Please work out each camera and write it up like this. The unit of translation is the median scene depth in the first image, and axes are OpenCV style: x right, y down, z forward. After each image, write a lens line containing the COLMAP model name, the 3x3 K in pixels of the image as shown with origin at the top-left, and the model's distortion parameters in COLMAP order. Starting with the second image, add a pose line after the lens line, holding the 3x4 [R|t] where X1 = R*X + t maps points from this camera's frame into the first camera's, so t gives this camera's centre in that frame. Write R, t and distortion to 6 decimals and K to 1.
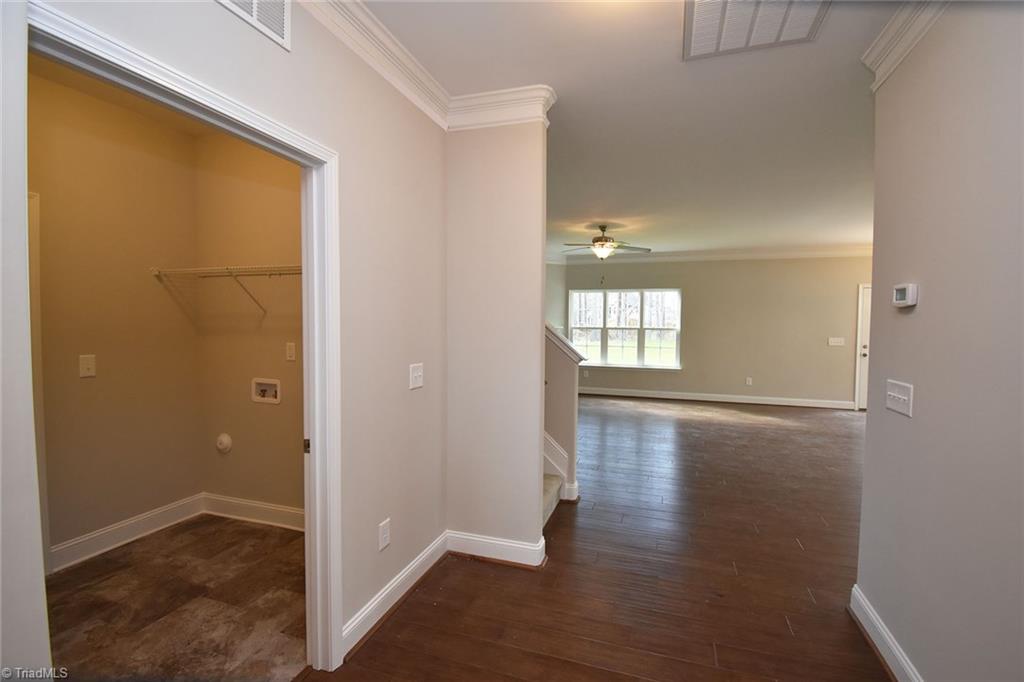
lens RADIAL K [[462.3, 0, 514.5], [0, 462.3, 330.9], [0, 0, 1]] dist [-0.018394, -0.004296]
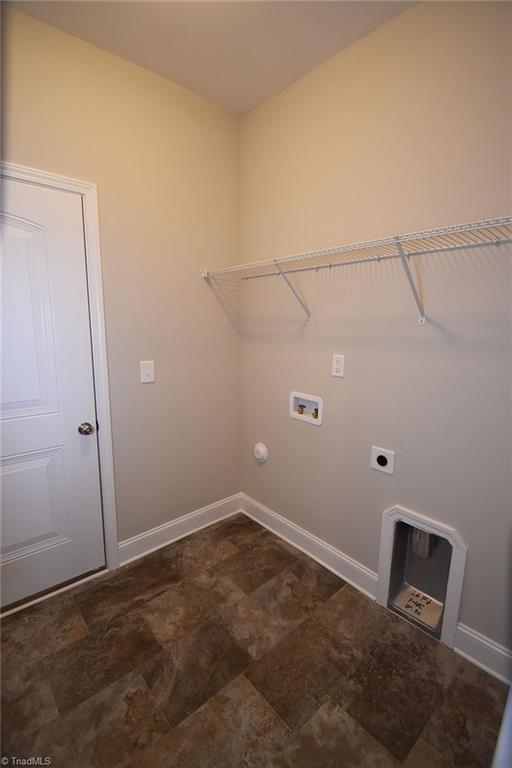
lens RADIAL K [[343.1, 0, 257.7], [0, 343.1, 386.6], [0, 0, 1]] dist [-0.000234, -0.008149]
pose [[0.861882, 0.093968, -0.498327, -0.320858], [-0.023872, 0.989111, 0.145225, -0.004181], [0.506546, -0.113271, 0.854740, 0.428385]]
